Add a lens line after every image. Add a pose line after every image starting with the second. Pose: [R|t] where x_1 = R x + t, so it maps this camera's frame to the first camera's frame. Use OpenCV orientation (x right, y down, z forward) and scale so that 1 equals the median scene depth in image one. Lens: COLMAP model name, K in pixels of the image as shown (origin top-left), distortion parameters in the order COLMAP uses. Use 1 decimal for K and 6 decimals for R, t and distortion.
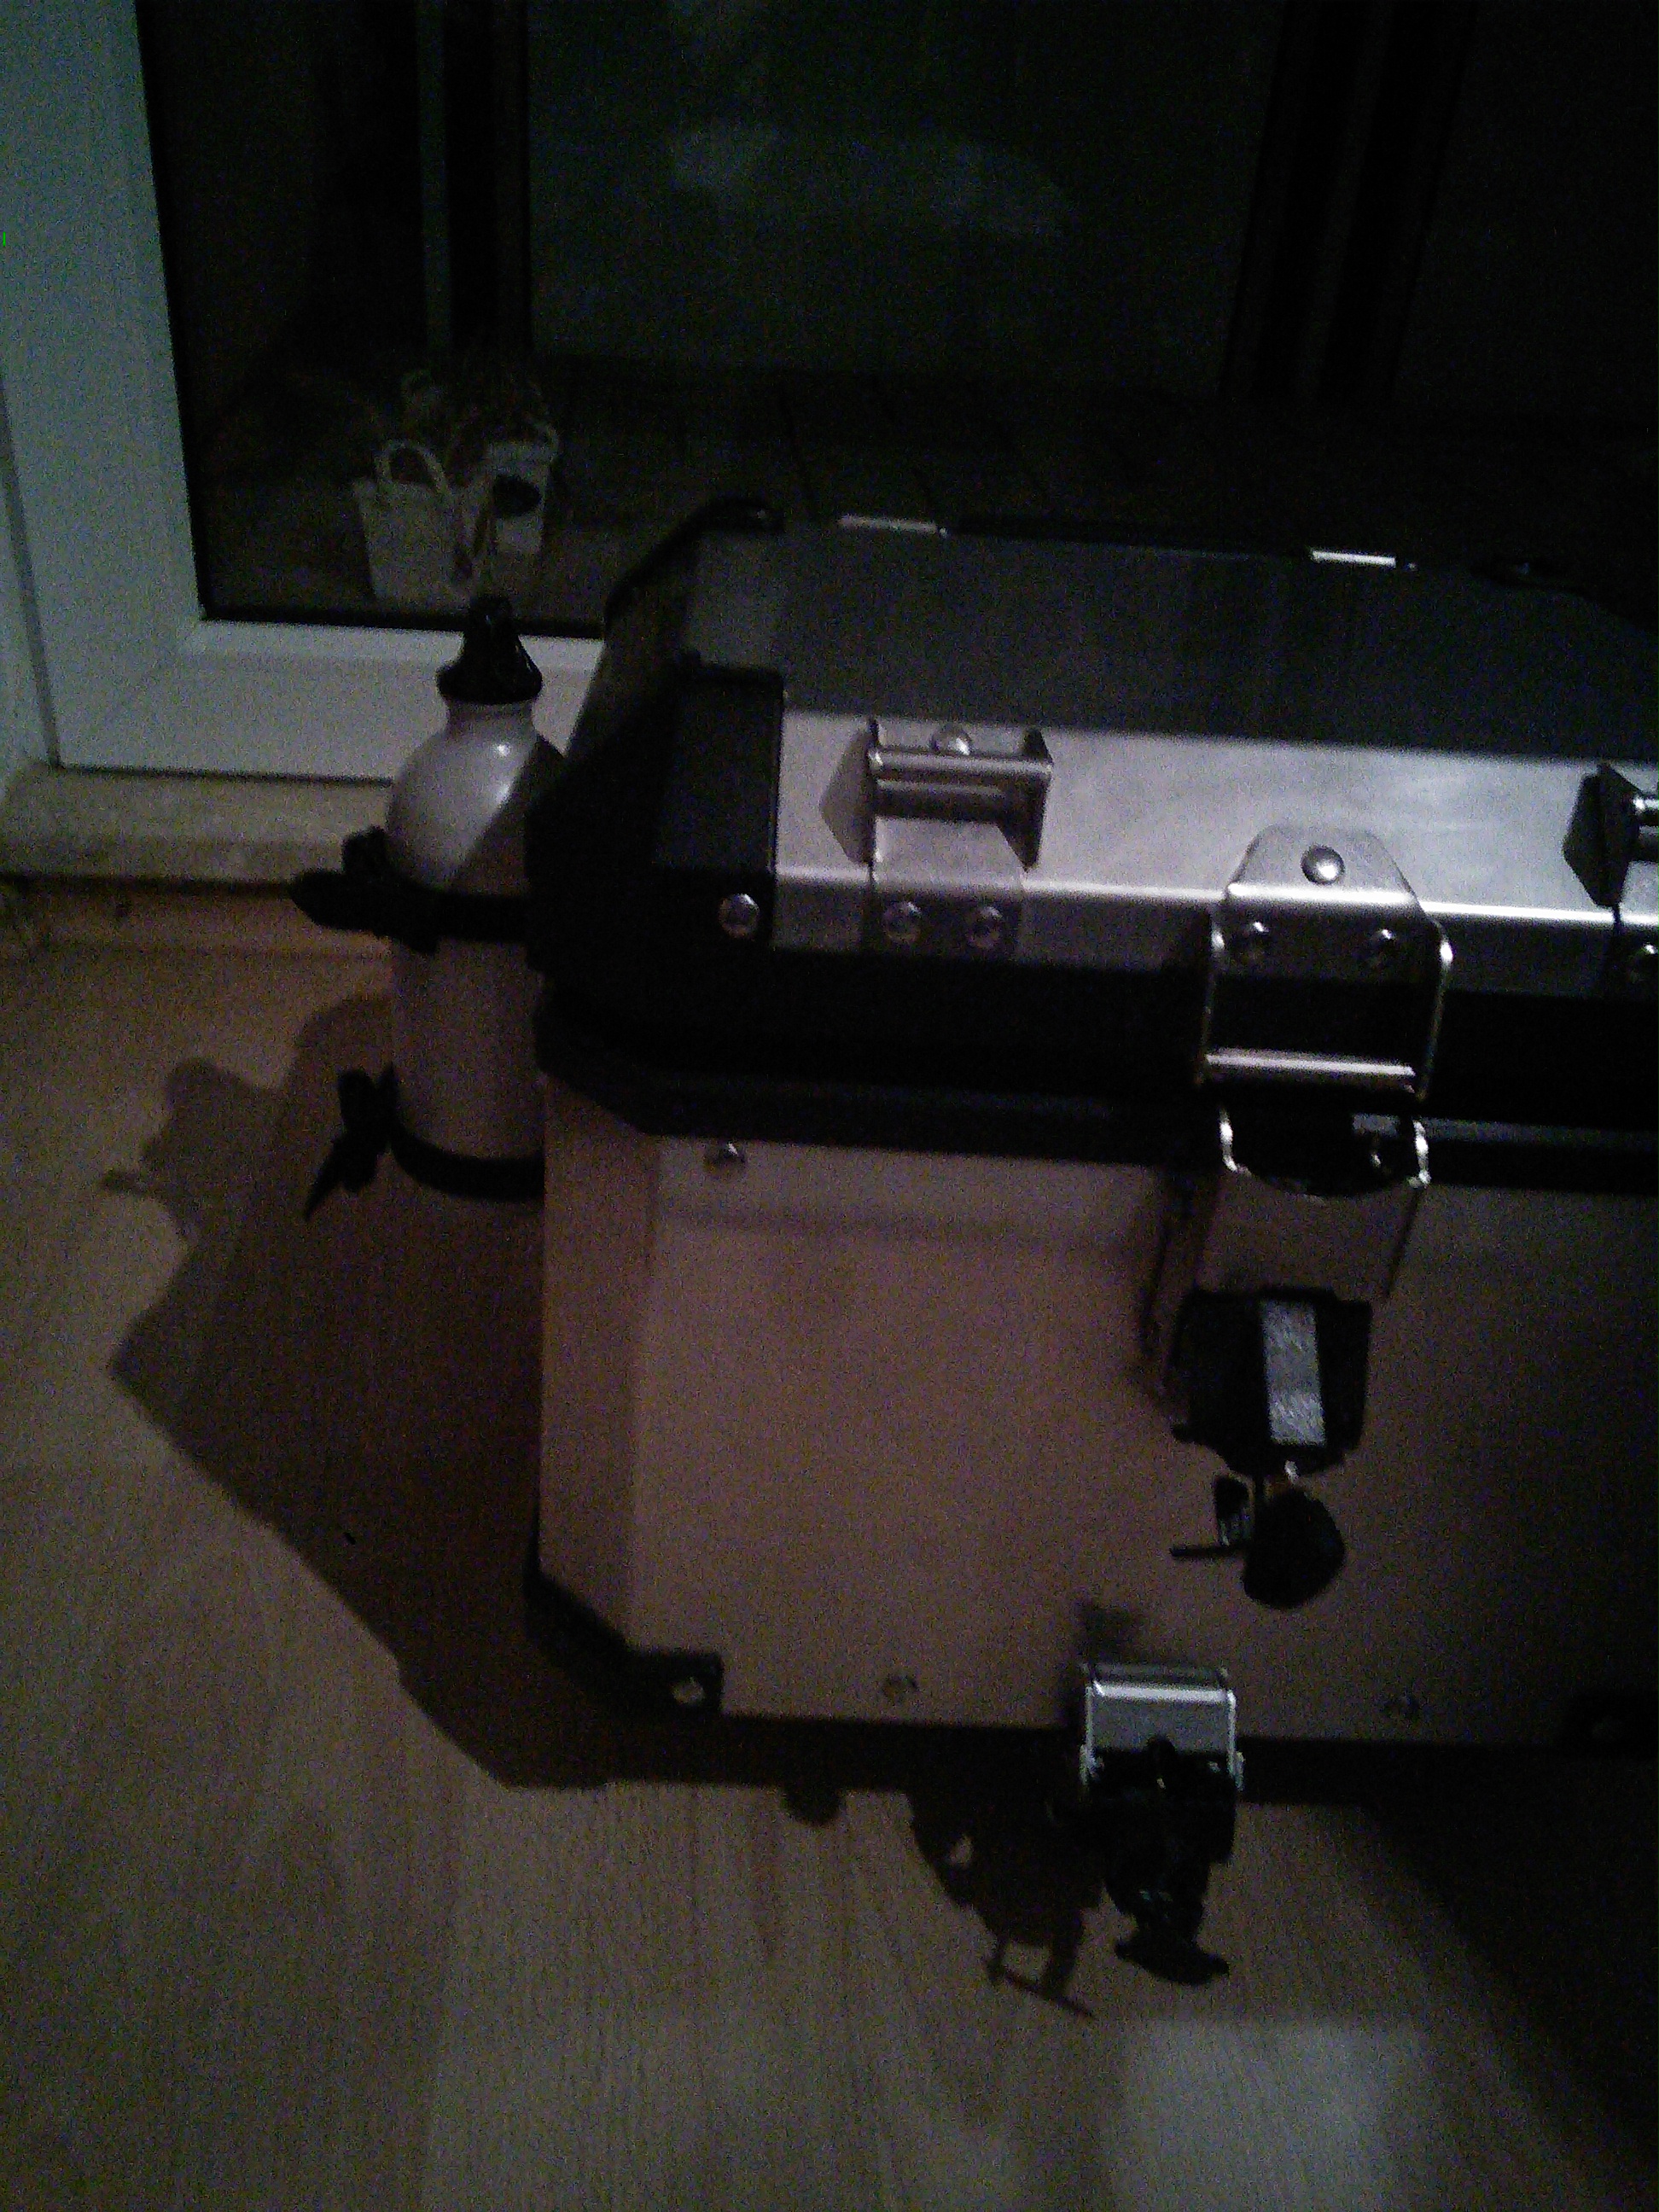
lens RADIAL K [[1785.6, 0, 829.5], [0, 1785.6, 1106.0], [0, 0, 1]] dist [0.150706, -0.269235]
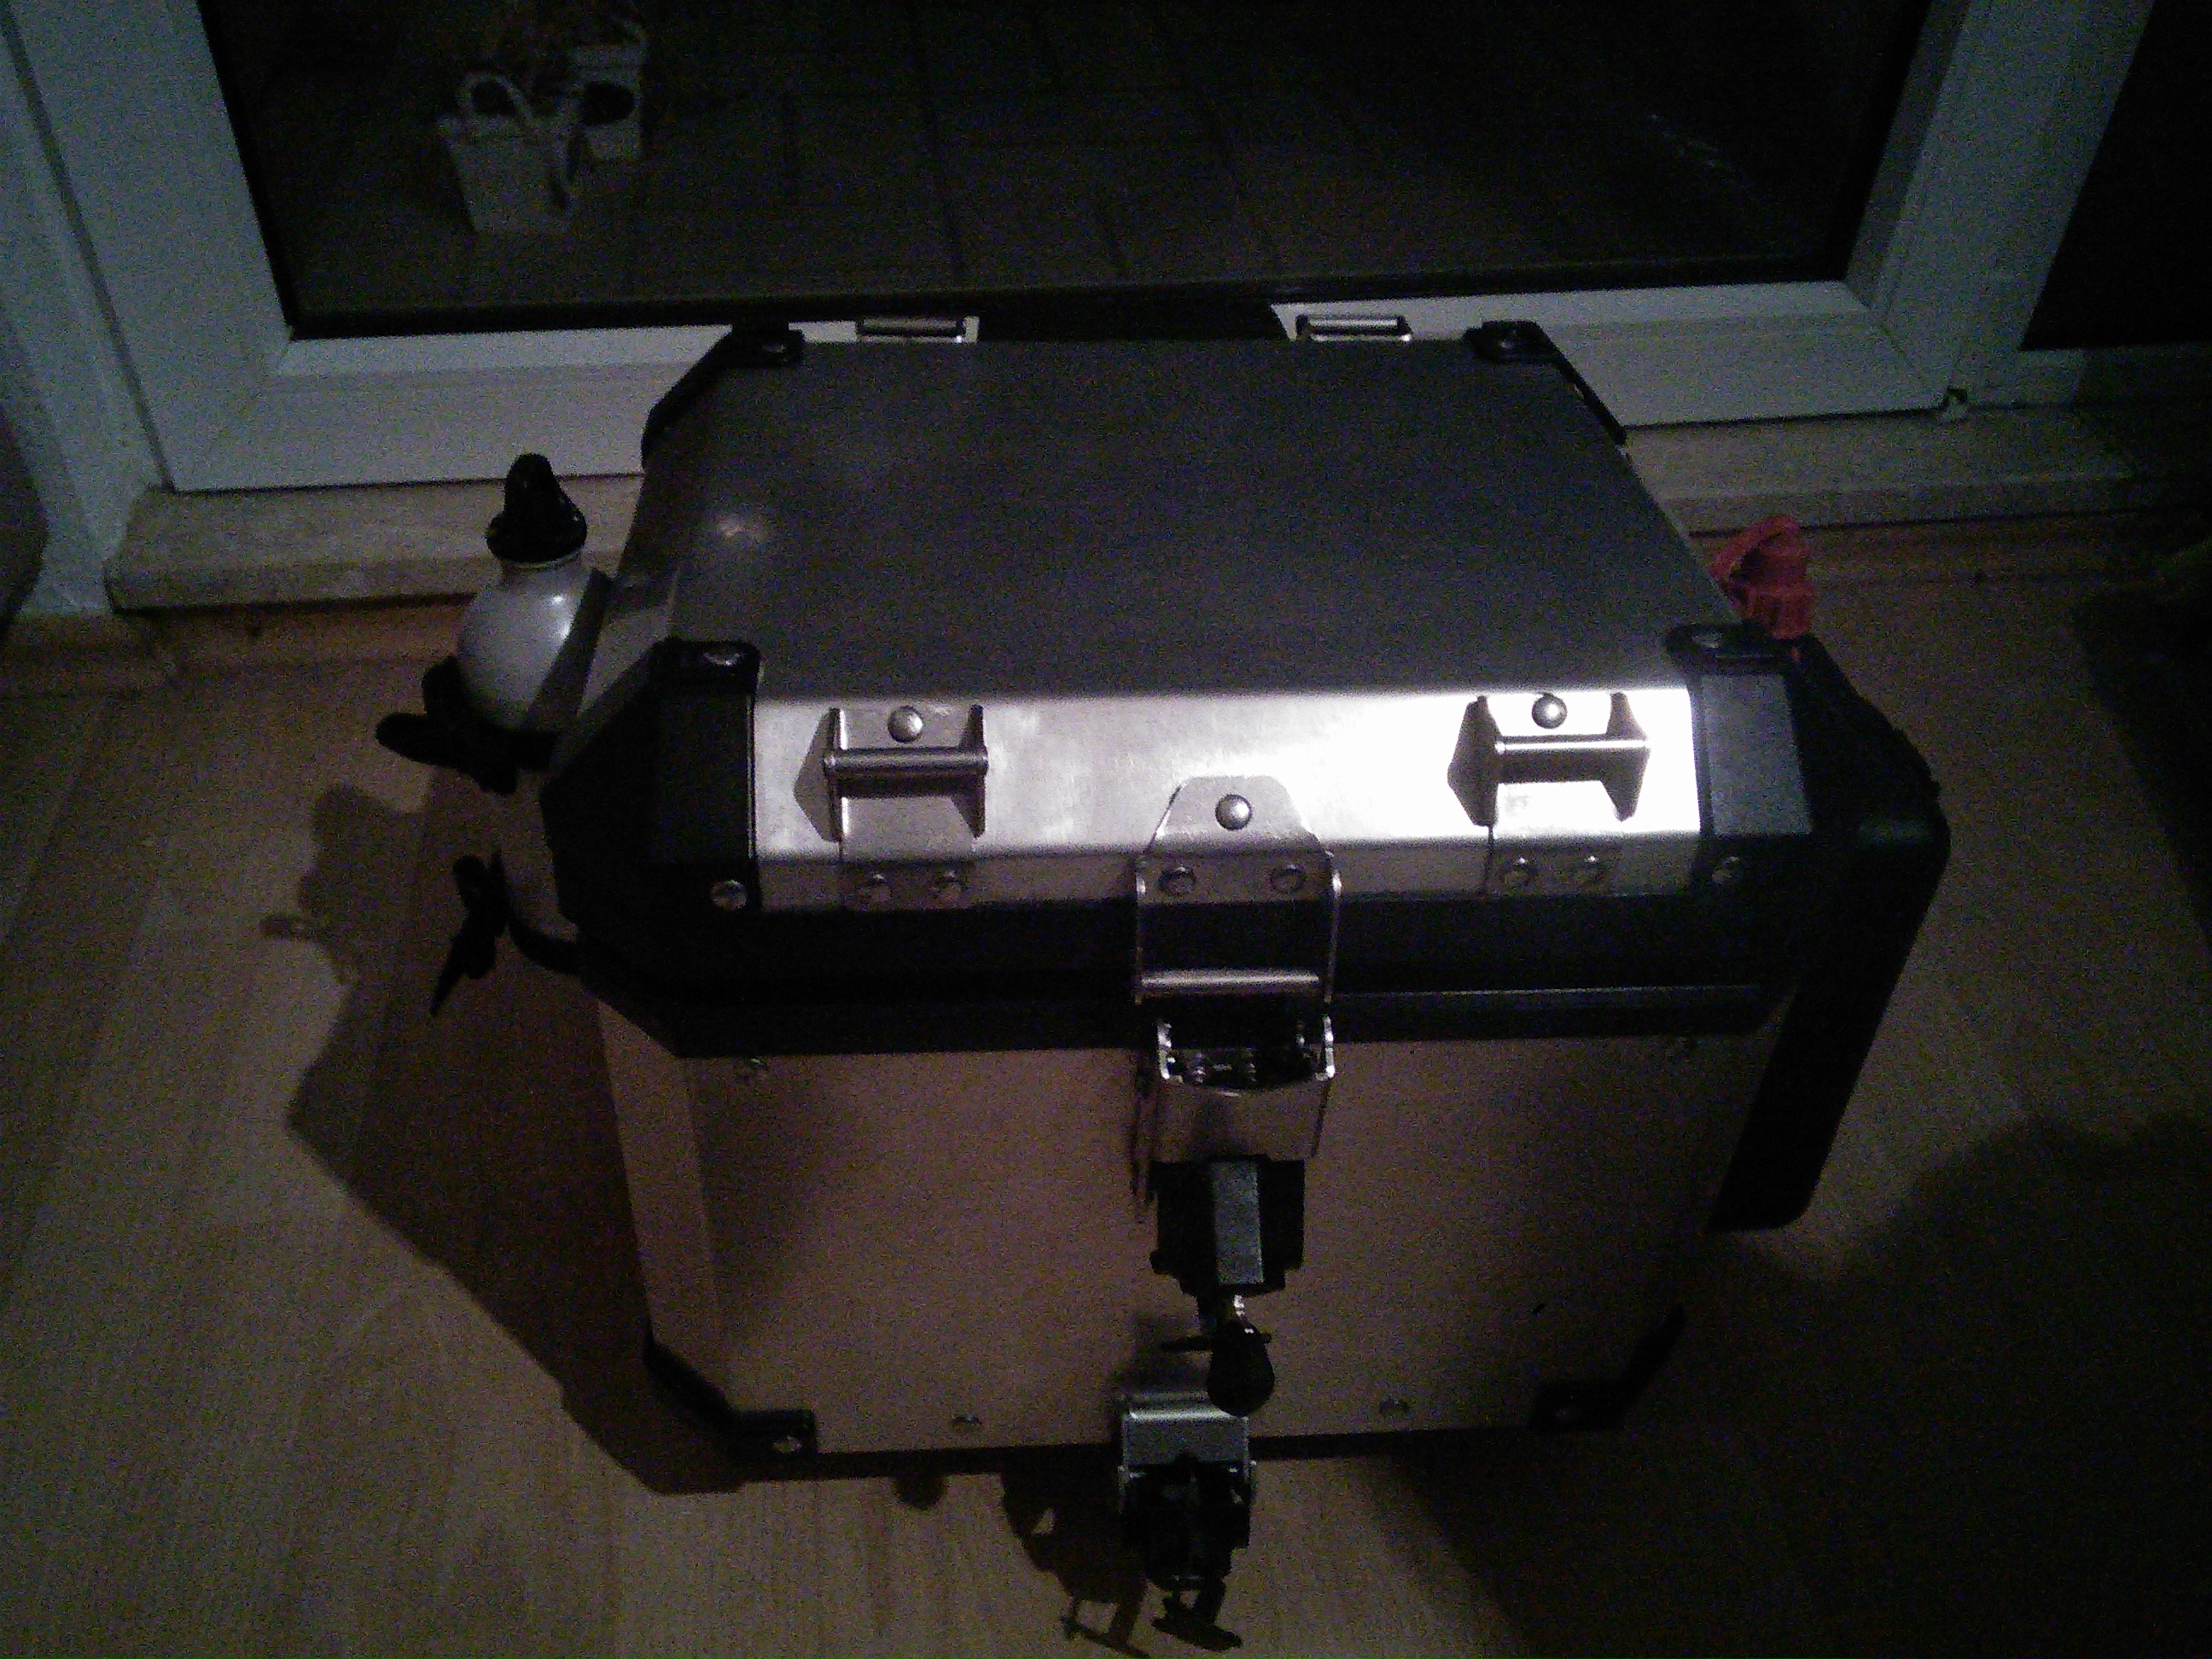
lens RADIAL K [[1785.6, 0, 1055.8], [0, 1785.6, 854.6], [0, 0, 1]] dist [0.150706, -0.269235]
pose [[0.997655, -0.067859, -0.008933, 0.127363], [0.068388, 0.982987, 0.170468, -0.232761], [-0.002787, -0.170679, 0.985323, -0.096227]]
